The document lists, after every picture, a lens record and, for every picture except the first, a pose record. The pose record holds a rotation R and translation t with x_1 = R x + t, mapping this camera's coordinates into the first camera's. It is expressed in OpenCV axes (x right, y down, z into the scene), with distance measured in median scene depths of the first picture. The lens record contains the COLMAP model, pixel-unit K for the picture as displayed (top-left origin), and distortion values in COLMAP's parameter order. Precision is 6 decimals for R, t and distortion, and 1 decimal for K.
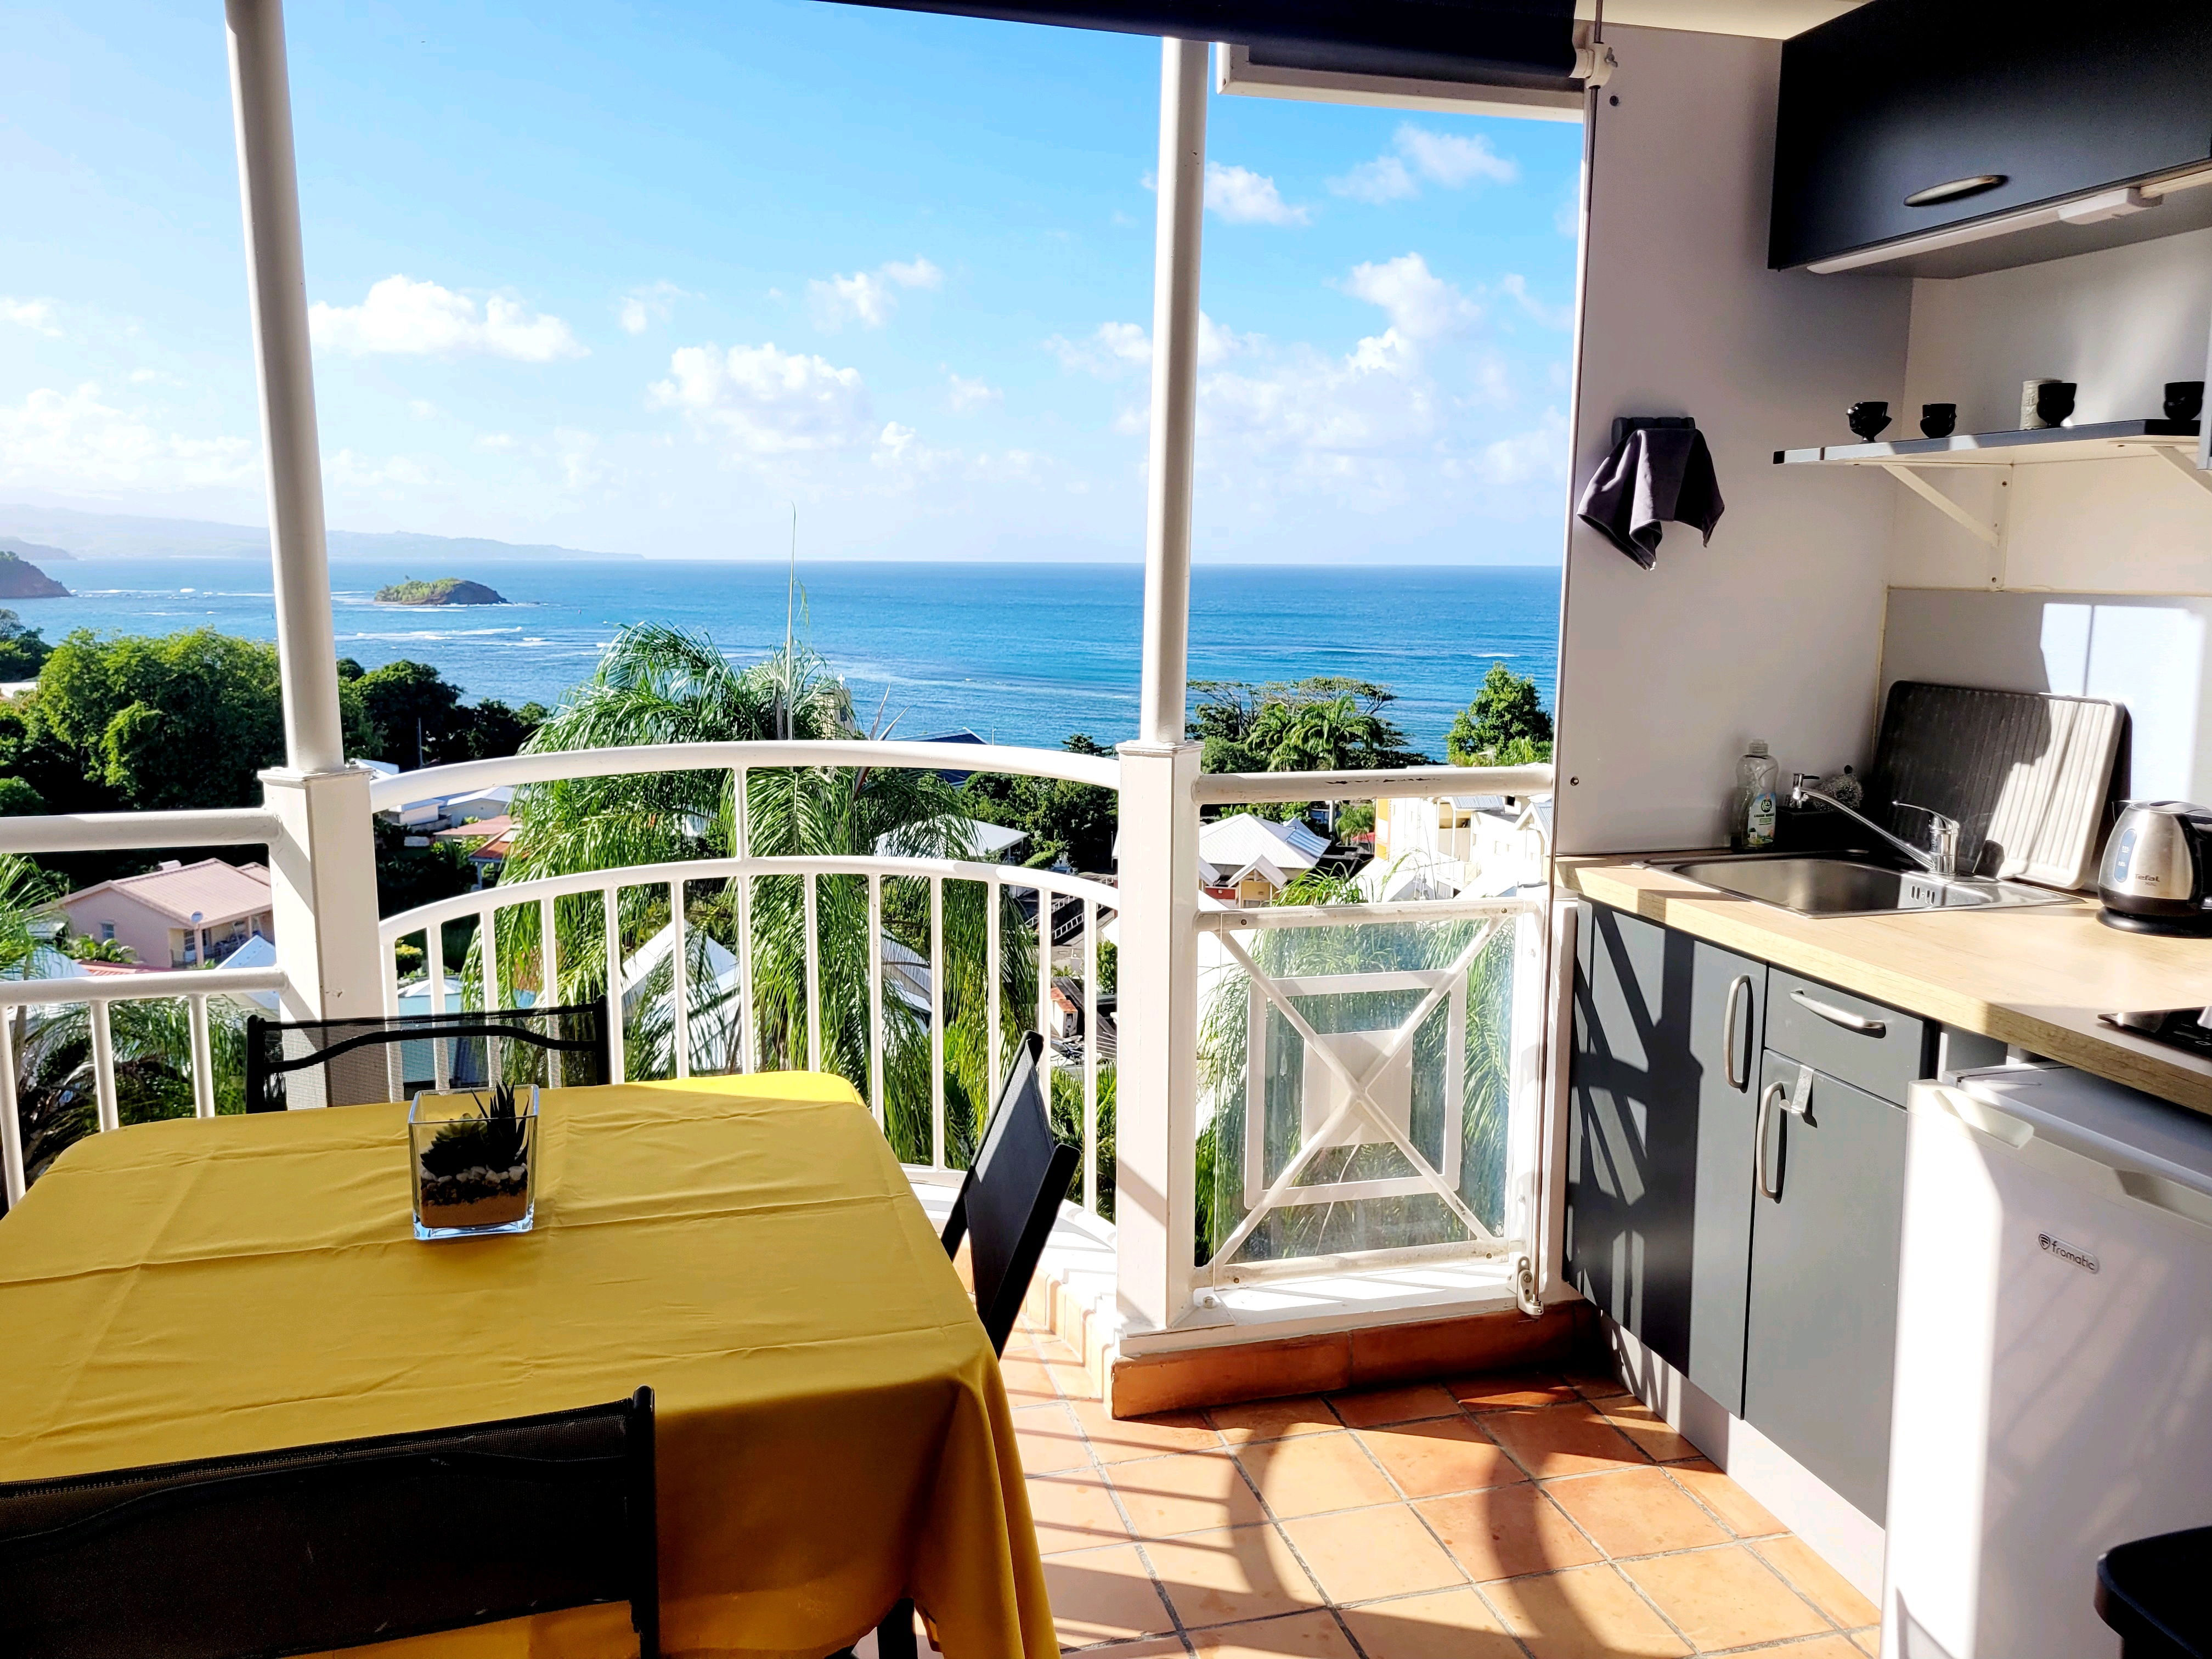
lens RADIAL K [[1684.6, 0, 1107.2], [0, 1684.6, 822.6], [0, 0, 1]] dist [0.030097, -0.012888]
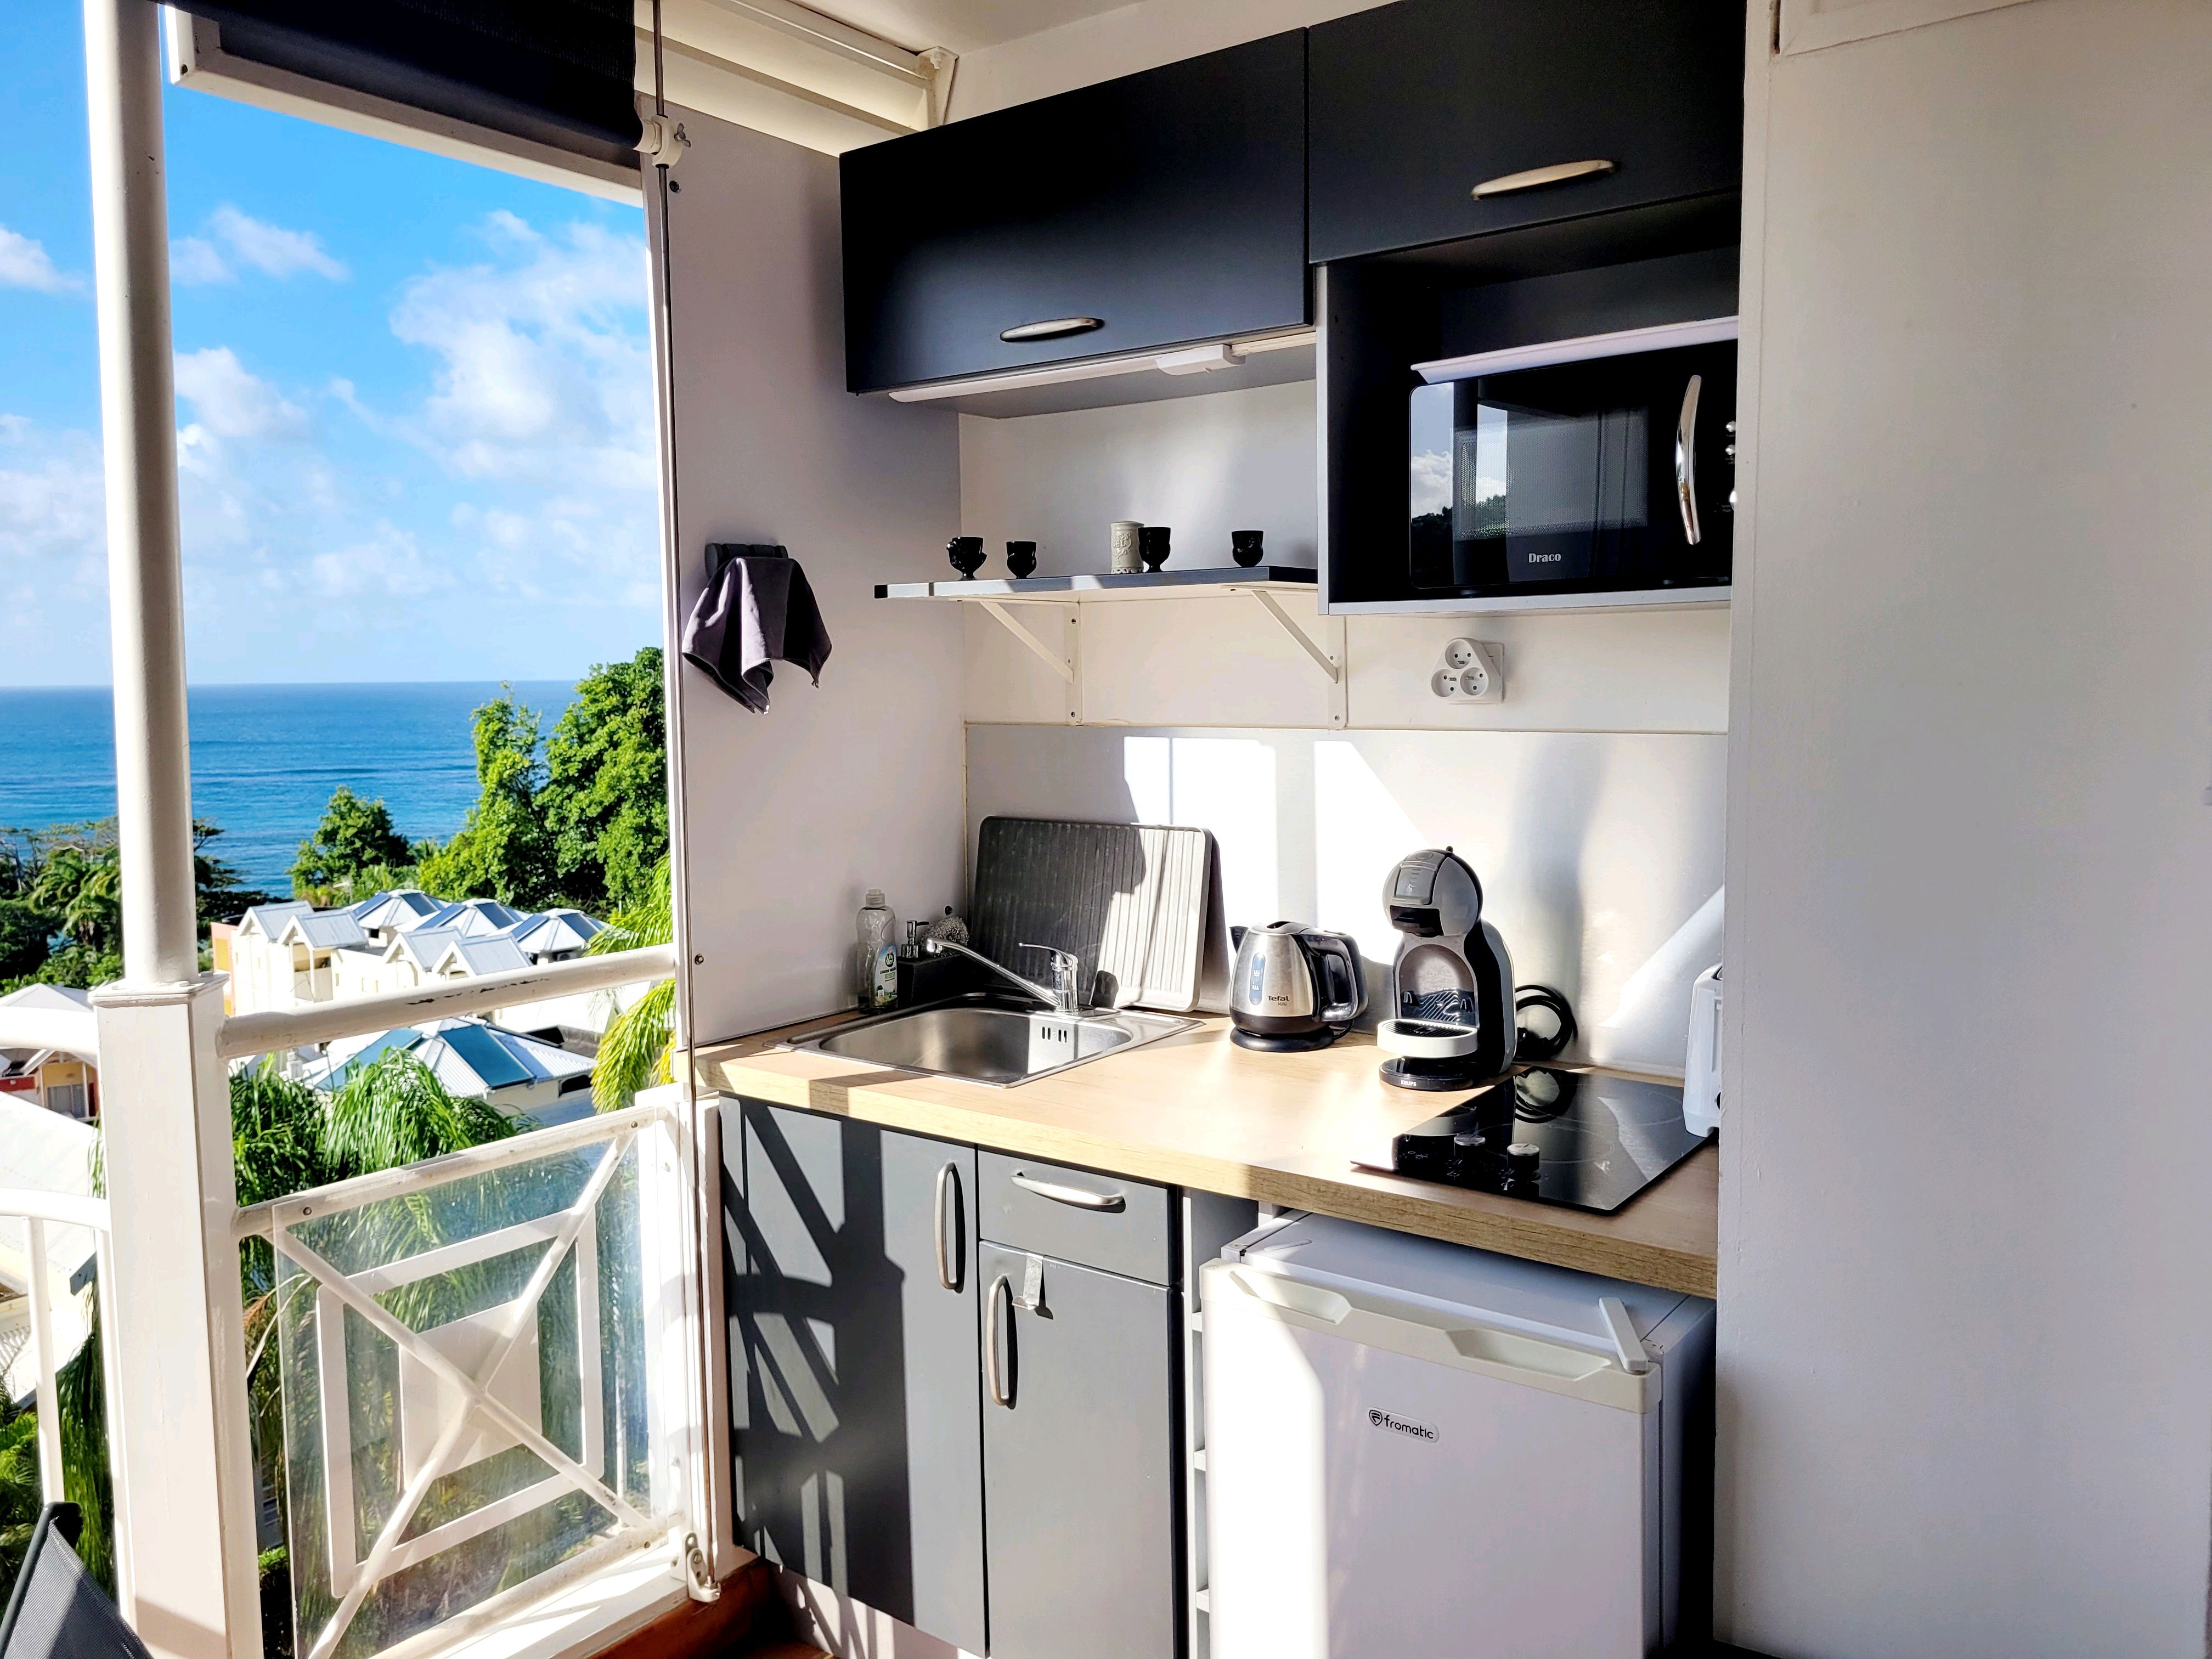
lens RADIAL K [[1684.6, 0, 1108.0], [0, 1684.6, 827.2], [0, 0, 1]] dist [0.030097, -0.012888]
pose [[0.793400, -0.072460, 0.604372, -0.075193], [0.111119, 0.993447, -0.026766, -0.047178], [-0.598472, 0.088394, 0.796252, 0.193492]]
